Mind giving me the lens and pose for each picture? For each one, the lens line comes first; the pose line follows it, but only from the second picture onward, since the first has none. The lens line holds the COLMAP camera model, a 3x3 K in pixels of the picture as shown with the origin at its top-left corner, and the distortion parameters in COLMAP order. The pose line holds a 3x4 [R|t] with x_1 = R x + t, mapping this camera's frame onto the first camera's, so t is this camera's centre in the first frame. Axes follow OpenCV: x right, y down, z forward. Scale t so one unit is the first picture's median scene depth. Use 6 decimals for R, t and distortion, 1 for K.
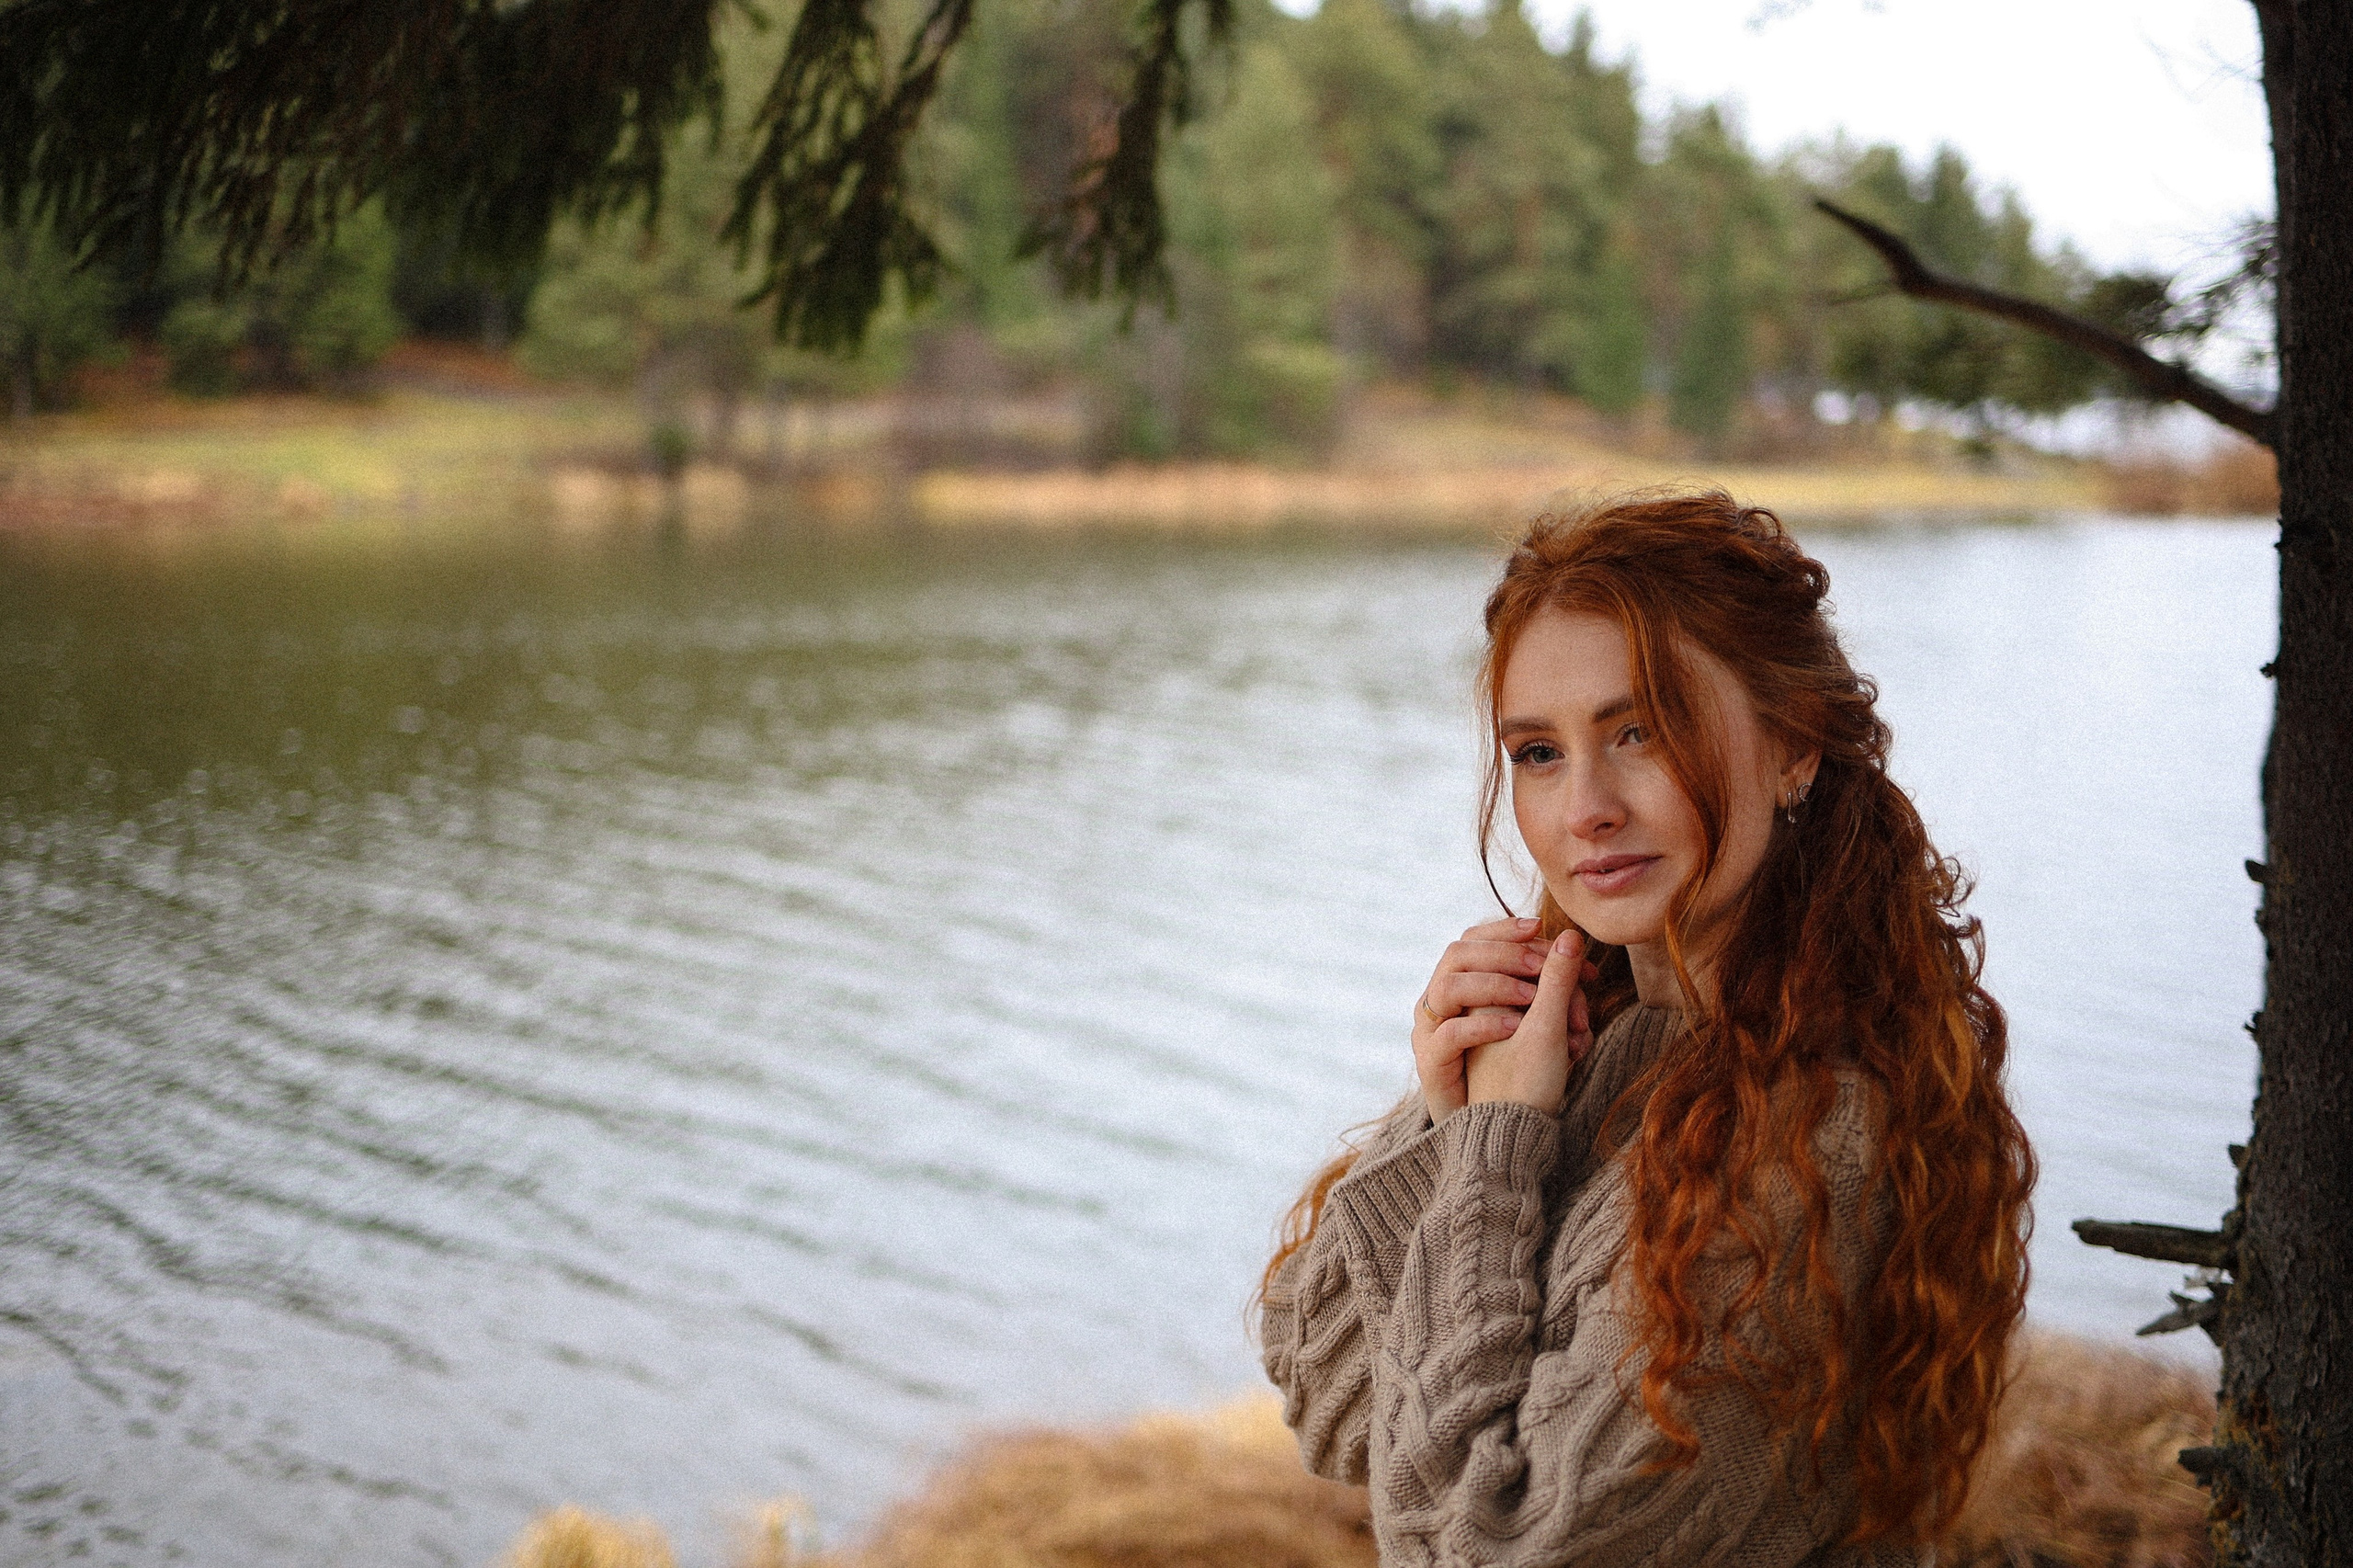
lens RADIAL K [[2427.2, 0, 1176.5], [0, 2427.2, 784.0], [0, 0, 1]] dist [-0.001022, -0.009707]
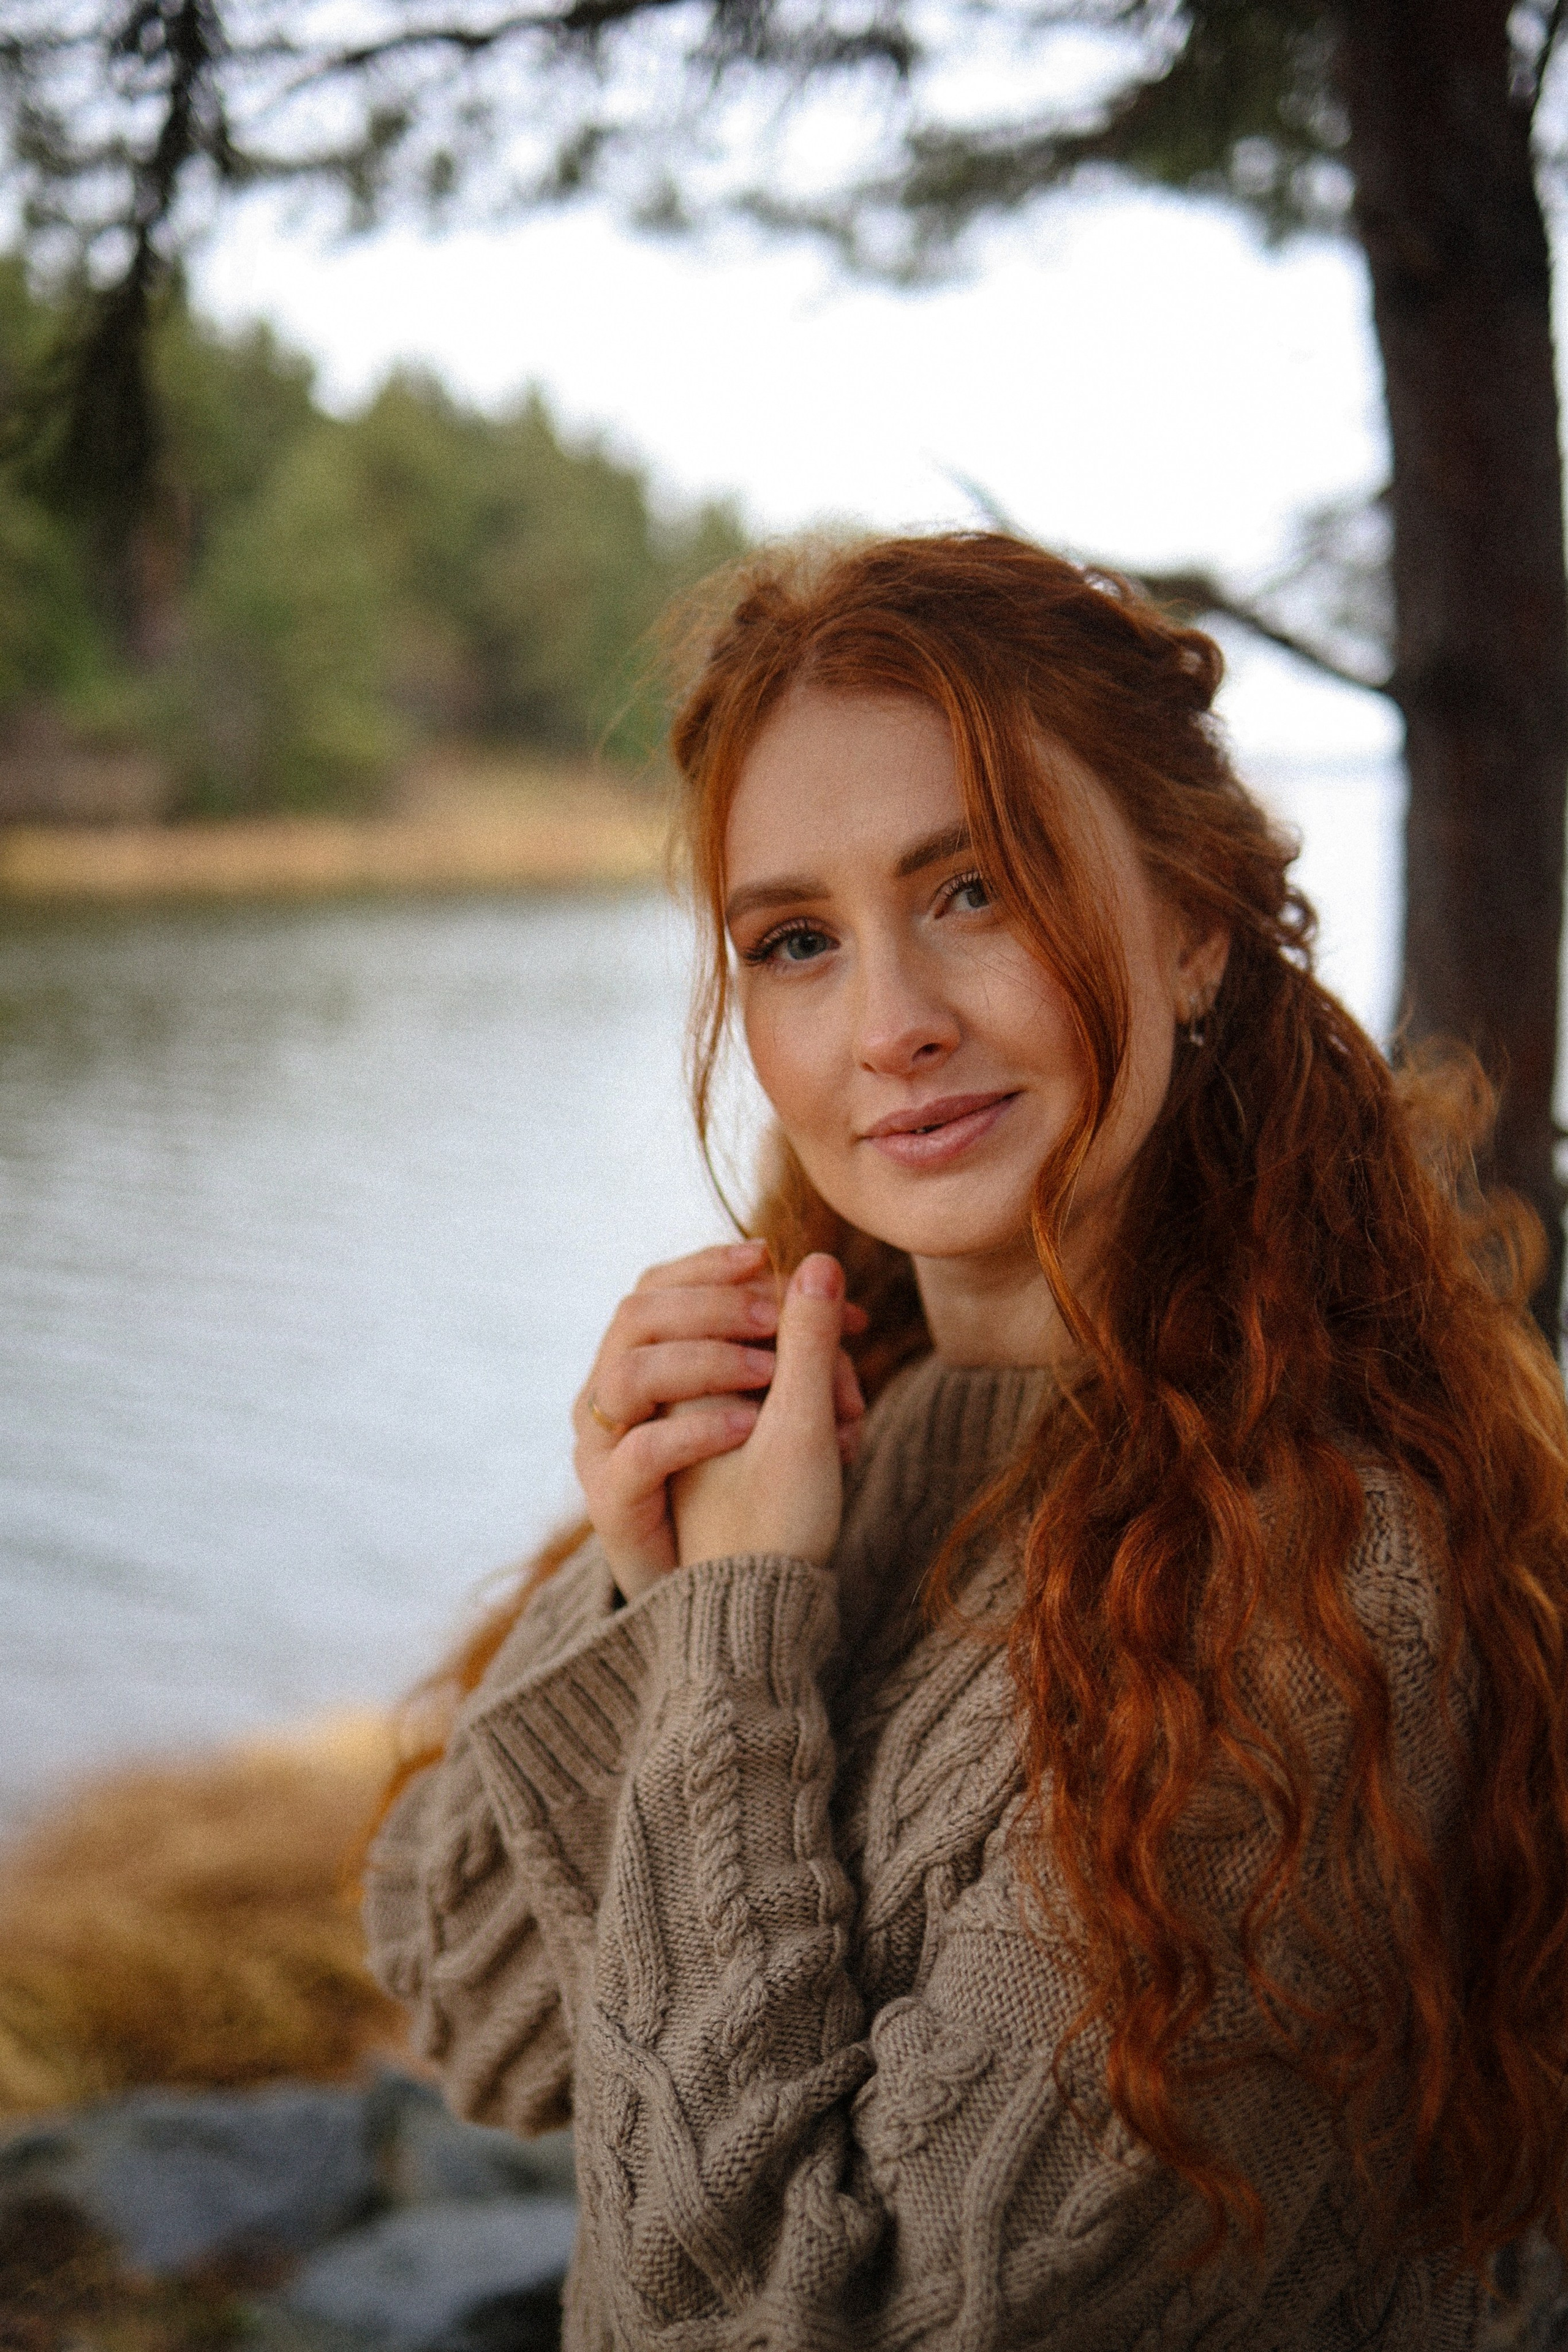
lens RADIAL K [[2426.2, 0, 784.0], [0, 2426.2, 1176.0], [0, 0, 1]] dist [-0.001022, -0.009707]
pose [[0.966714, -0.105784, 0.232969, 0.015430], [0.095969, 0.993967, 0.053103, 0.008193], [-0.237181, -0.028977, 0.971033, 0.433389]]
